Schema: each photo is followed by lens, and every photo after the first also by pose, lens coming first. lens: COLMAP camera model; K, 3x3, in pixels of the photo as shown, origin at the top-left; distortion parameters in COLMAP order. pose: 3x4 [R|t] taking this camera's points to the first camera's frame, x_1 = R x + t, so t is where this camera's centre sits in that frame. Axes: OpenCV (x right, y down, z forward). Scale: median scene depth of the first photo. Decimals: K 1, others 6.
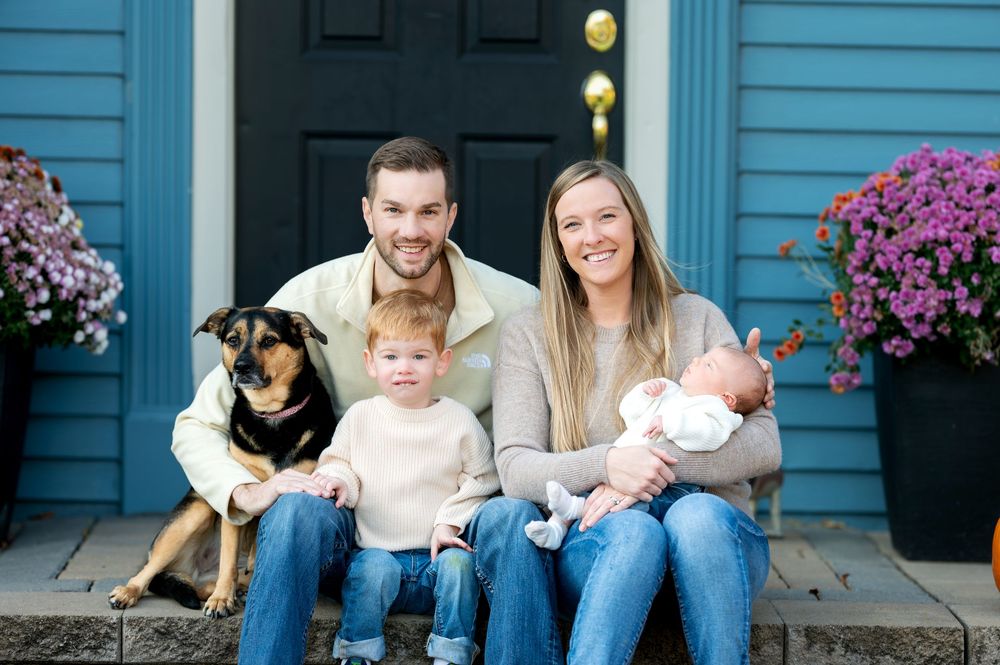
lens RADIAL K [[3858.5, 0, 500.0], [0, 3858.5, 332.5], [0, 0, 1]] dist [-0.049624, 0.926703]
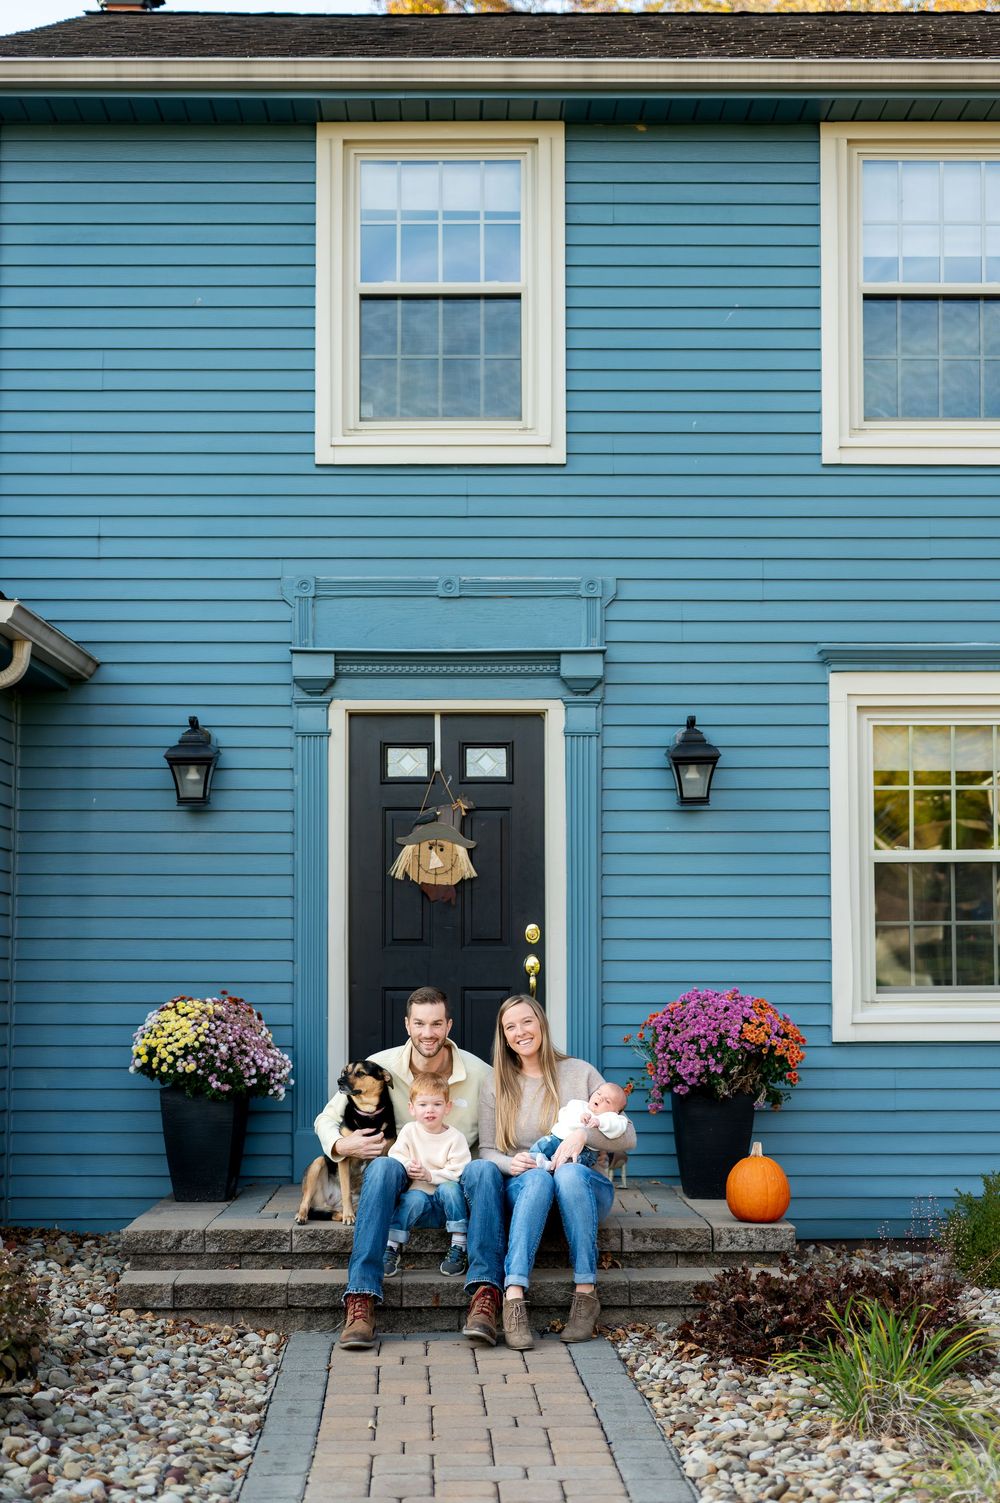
lens RADIAL K [[2104.9, 0, 500.0], [0, 2104.9, 751.5], [0, 0, 1]] dist [-0.016466, -0.087622]
pose [[0.999805, -0.019756, 0.000016, 0.012960], [0.019495, 0.986488, -0.162667, 0.006415], [0.003198, 0.162636, 0.986681, -0.103479]]
